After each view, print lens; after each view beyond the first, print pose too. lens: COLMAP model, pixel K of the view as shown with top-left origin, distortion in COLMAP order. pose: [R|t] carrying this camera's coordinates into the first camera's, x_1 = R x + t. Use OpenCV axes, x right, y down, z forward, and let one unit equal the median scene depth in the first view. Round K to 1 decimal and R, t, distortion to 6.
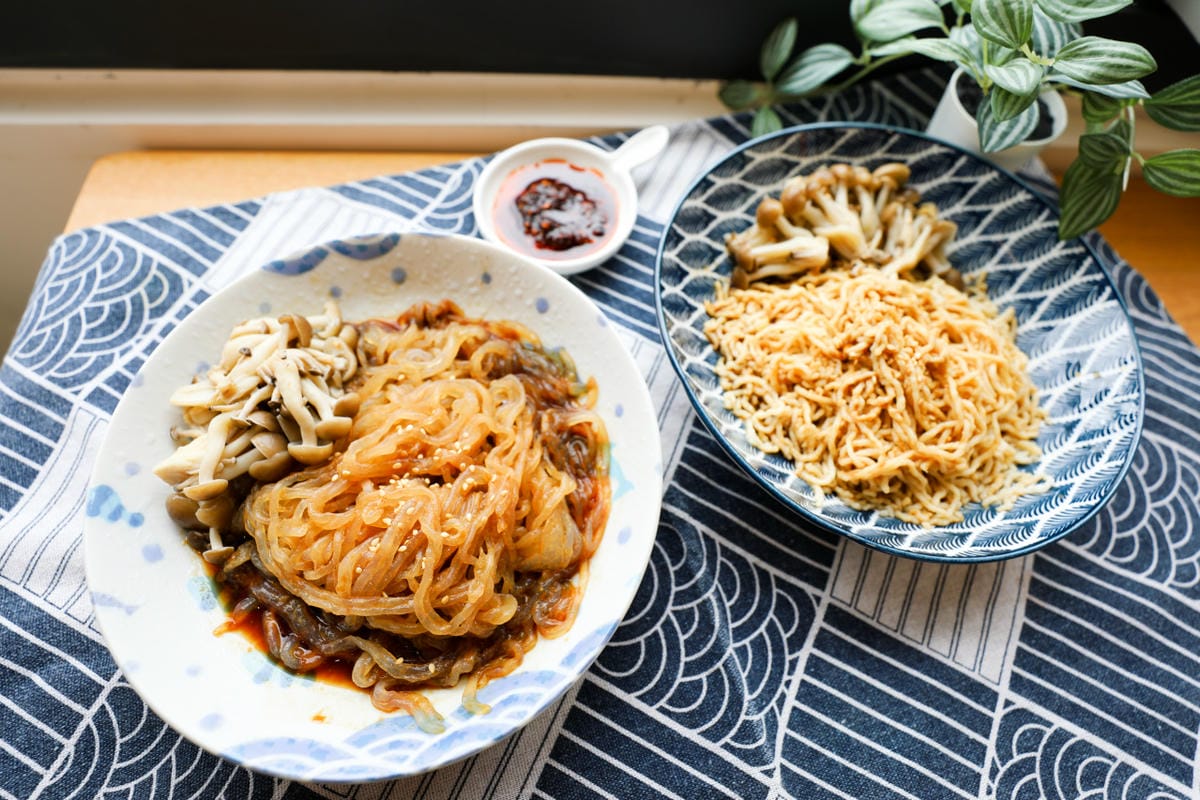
lens RADIAL K [[599.4, 0, 600.0], [0, 599.4, 400.0], [0, 0, 1]] dist [-0.040510, 0.002253]
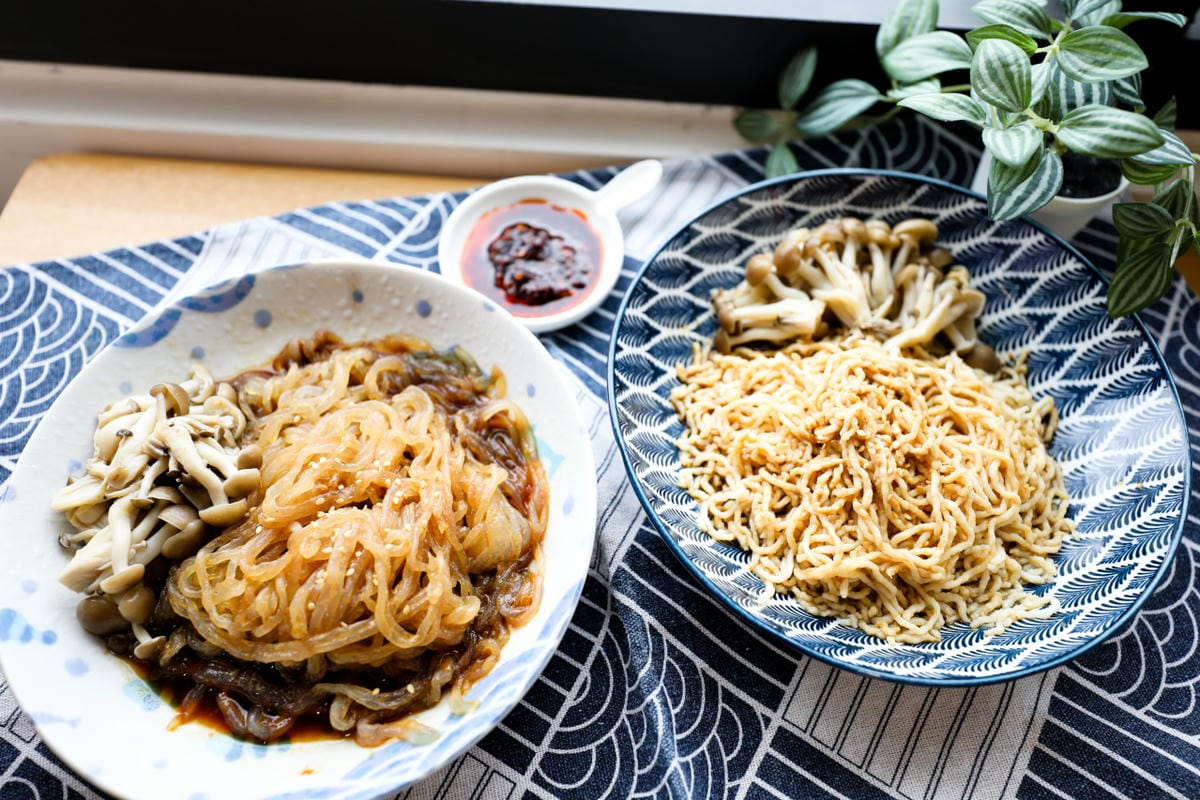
lens RADIAL K [[860.1, 0, 600.0], [0, 860.1, 400.0], [0, 0, 1]] dist [-0.004983, 0.004263]
pose [[0.993370, 0.075749, -0.086482, 0.189091], [-0.082734, 0.993334, -0.080267, -0.001971], [0.079825, 0.086890, 0.993015, -0.284677]]
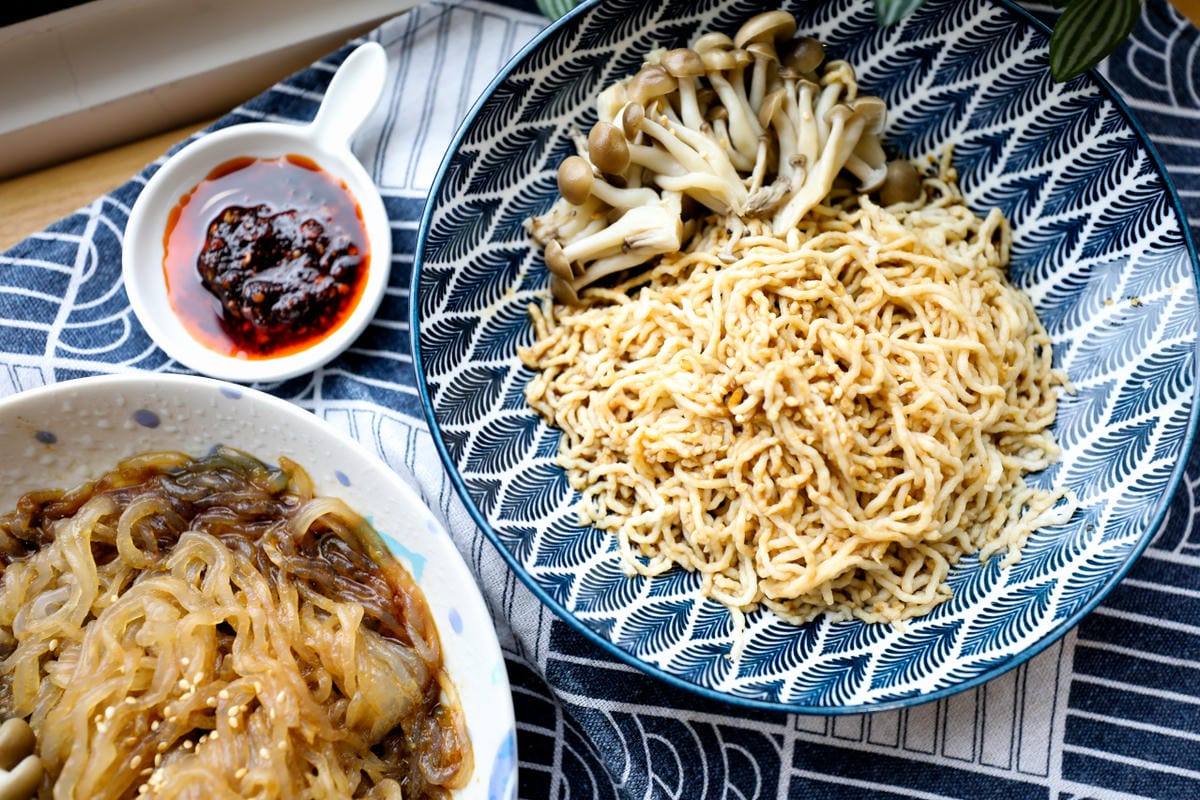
lens RADIAL K [[860.1, 0, 600.0], [0, 860.1, 400.0], [0, 0, 1]] dist [-0.004983, 0.004263]
pose [[0.958373, -0.285182, -0.013893, 0.275160], [0.278947, 0.924819, 0.258648, -0.352369], [-0.060913, -0.251756, 0.965872, 0.100338]]
